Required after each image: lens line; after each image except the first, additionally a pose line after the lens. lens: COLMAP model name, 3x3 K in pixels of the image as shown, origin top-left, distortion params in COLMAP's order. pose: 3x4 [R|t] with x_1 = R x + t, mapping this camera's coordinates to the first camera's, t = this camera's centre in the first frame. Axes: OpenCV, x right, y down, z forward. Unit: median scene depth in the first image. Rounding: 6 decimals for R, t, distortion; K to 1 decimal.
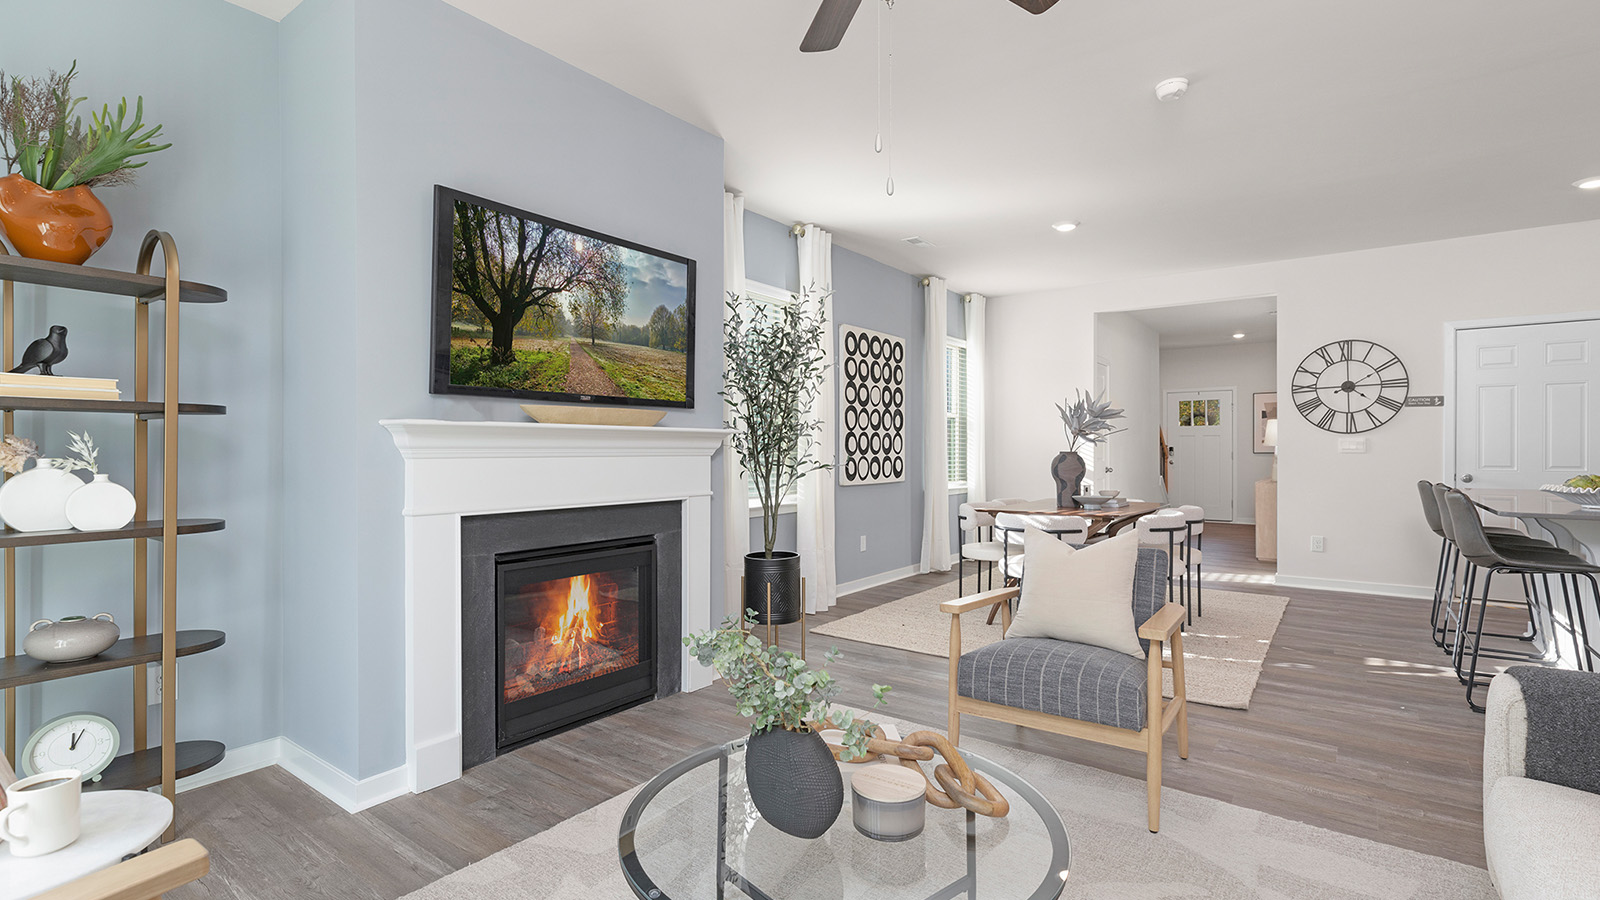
lens RADIAL K [[739.4, 0, 793.7], [0, 739.4, 447.4], [0, 0, 1]] dist [0.001012, 0.000810]
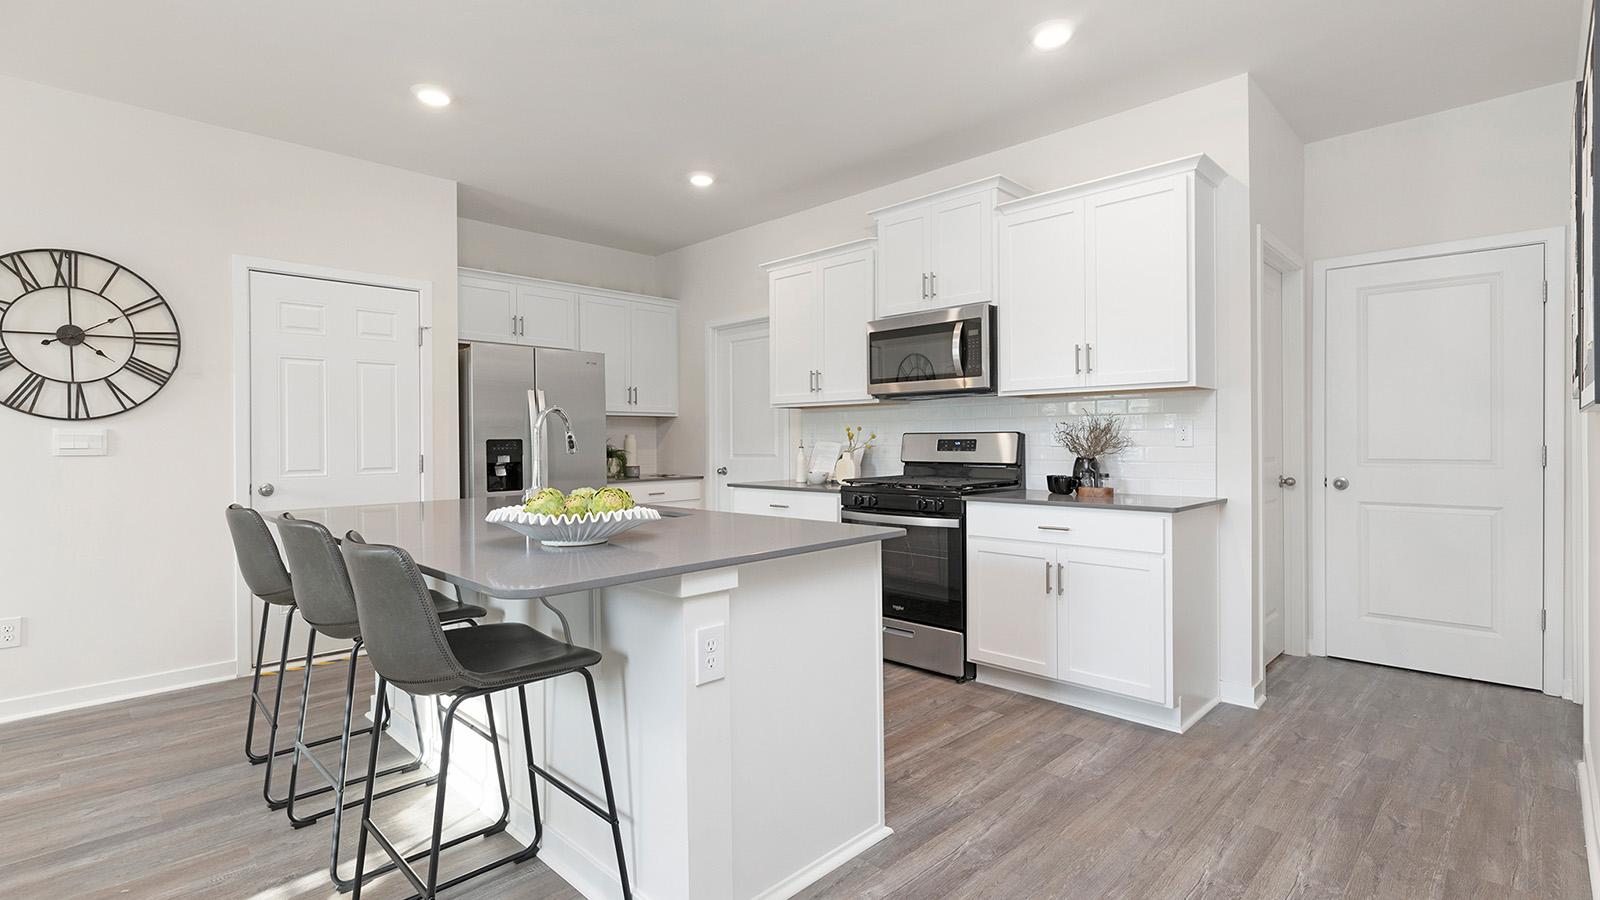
lens RADIAL K [[739.4, 0, 793.7], [0, 739.4, 447.4], [0, 0, 1]] dist [0.001012, 0.000810]
pose [[0.139204, -0.009817, 0.990215, 0.273707], [0.005414, 0.999943, 0.009152, -0.000659], [-0.990249, 0.004087, 0.139250, 0.385625]]
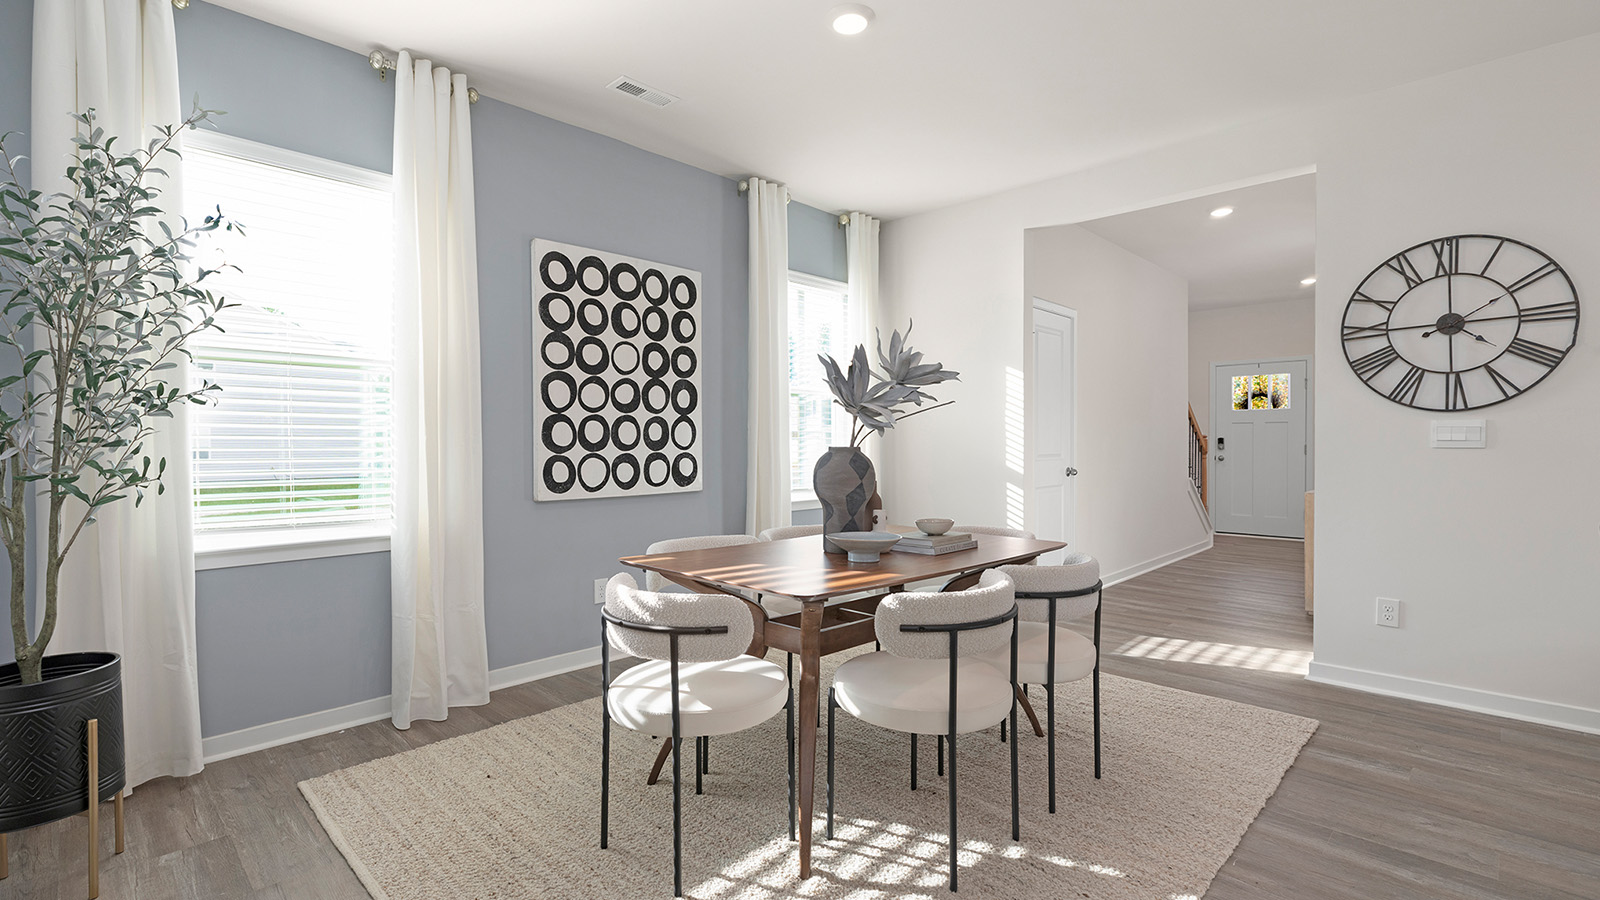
lens RADIAL K [[722.0, 0, 792.5], [0, 722.0, 451.5], [0, 0, 1]] dist [0.002251, 0.000642]
pose [[0.991636, -0.000111, -0.129068, 0.339647], [0.002235, 0.999864, 0.016315, 0.000763], [0.129049, -0.016467, 0.991501, 0.411222]]
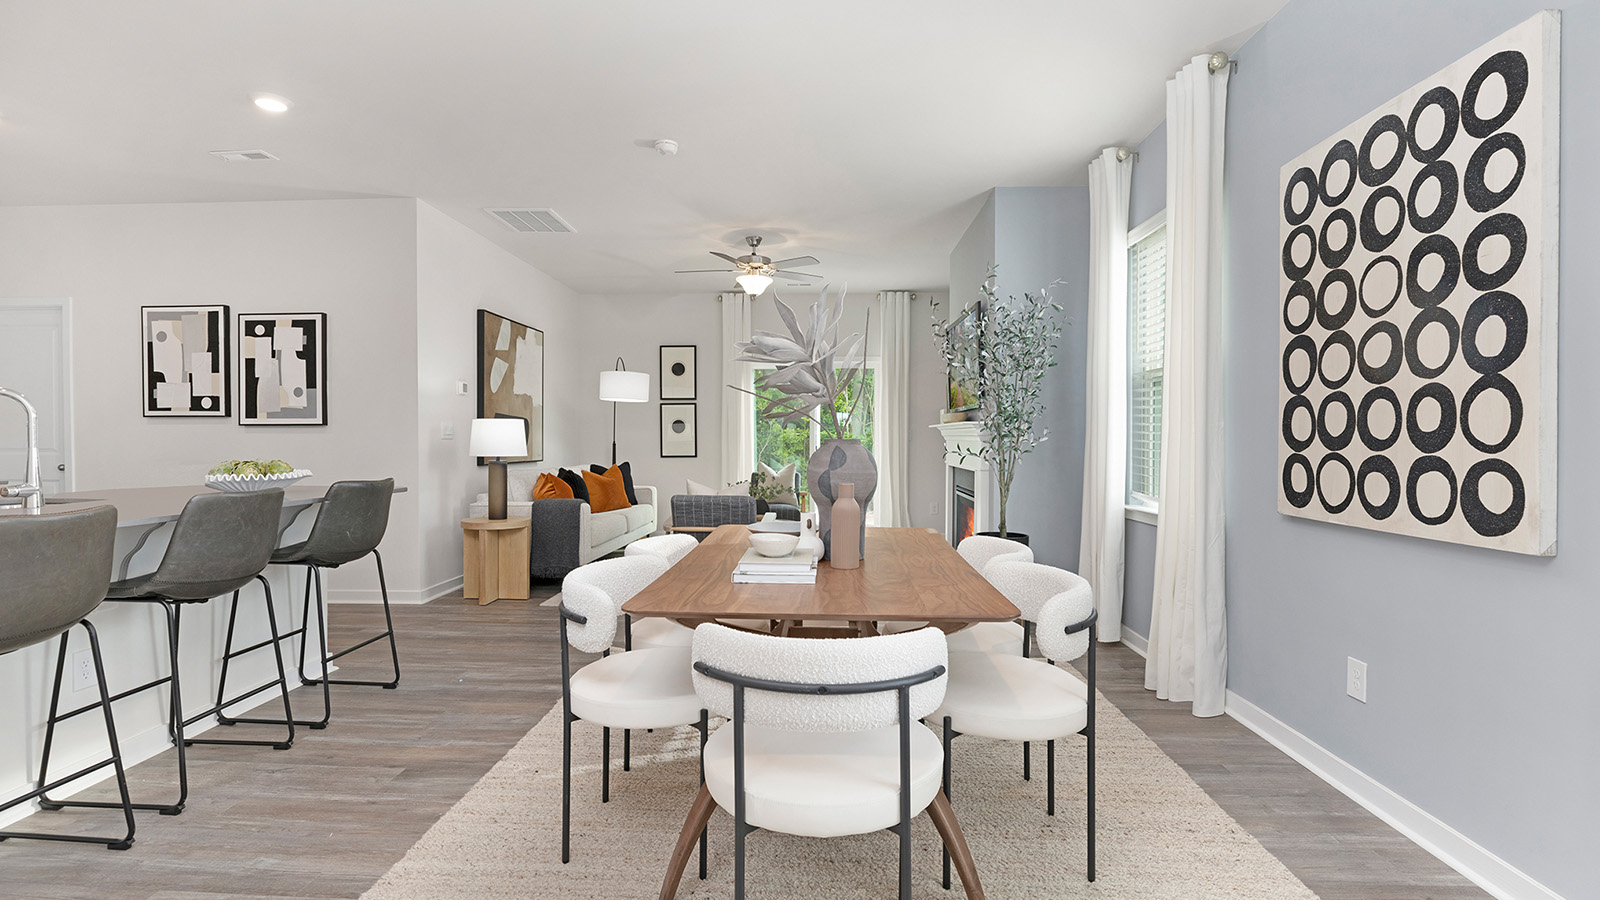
lens RADIAL K [[753.3, 0, 800.0], [0, 753.3, 450.0], [0, 0, 1]] dist [-0.003667, -0.000266]
pose [[-0.820846, 0.007452, -0.571100, 0.561139], [-0.001303, 0.999888, 0.014919, 0.004609], [0.571147, 0.012991, -0.820745, 1.162607]]
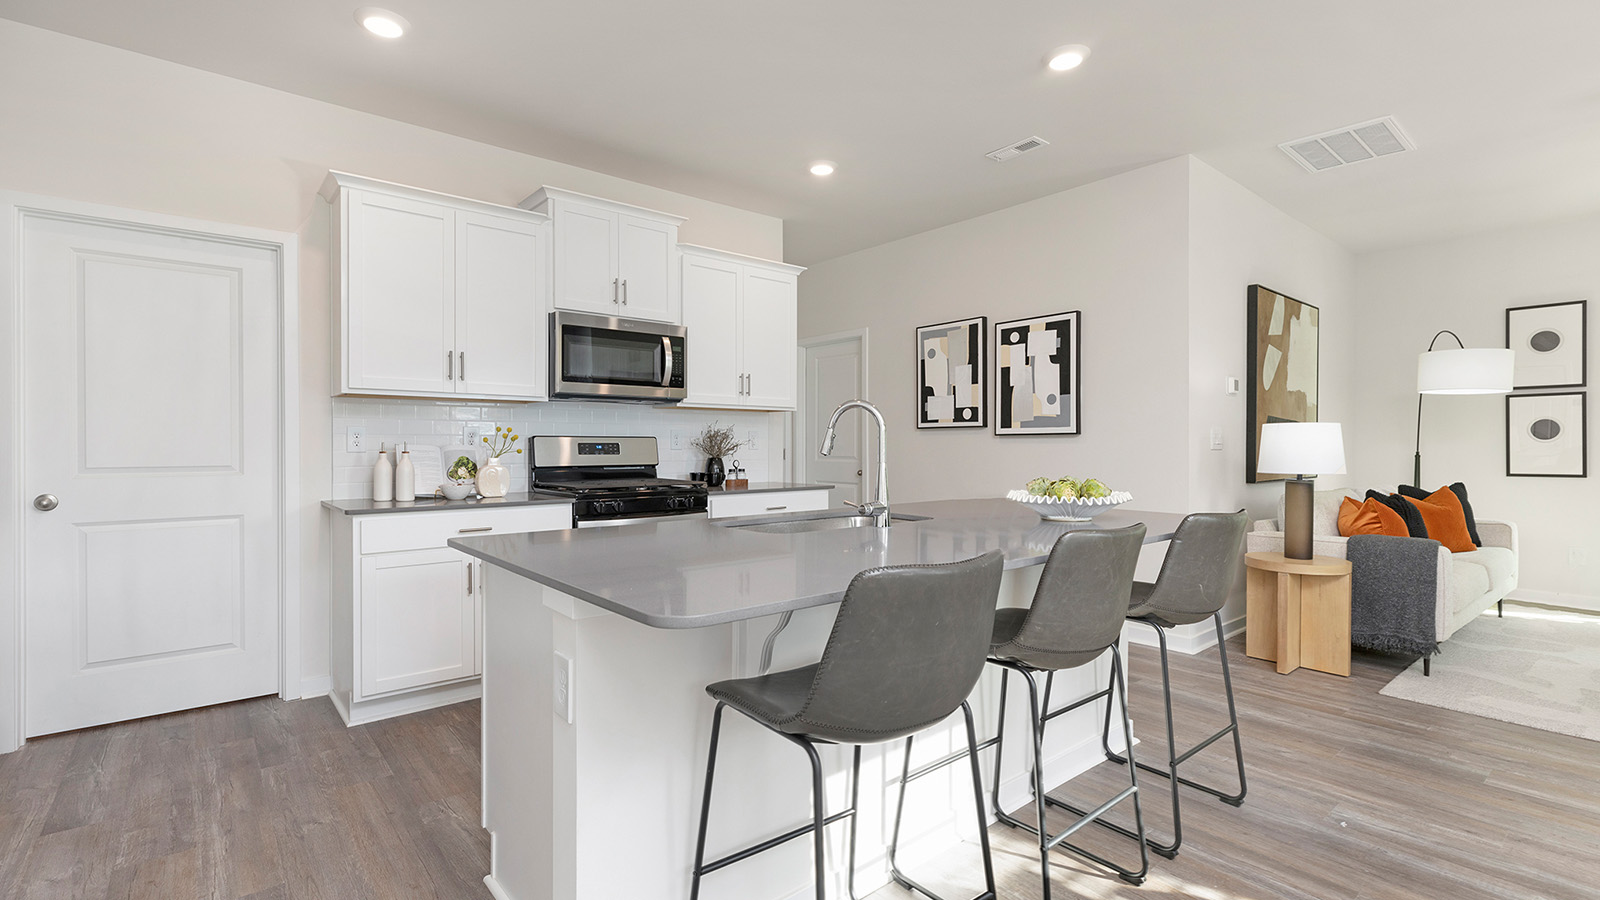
lens RADIAL K [[739.4, 0, 793.7], [0, 739.4, 447.4], [0, 0, 1]] dist [0.001012, 0.000810]
pose [[-0.974824, -0.000110, 0.222976, 0.631124], [0.000364, 0.999998, 0.002084, 0.001749], [-0.222976, 0.002113, -0.974822, 0.962666]]
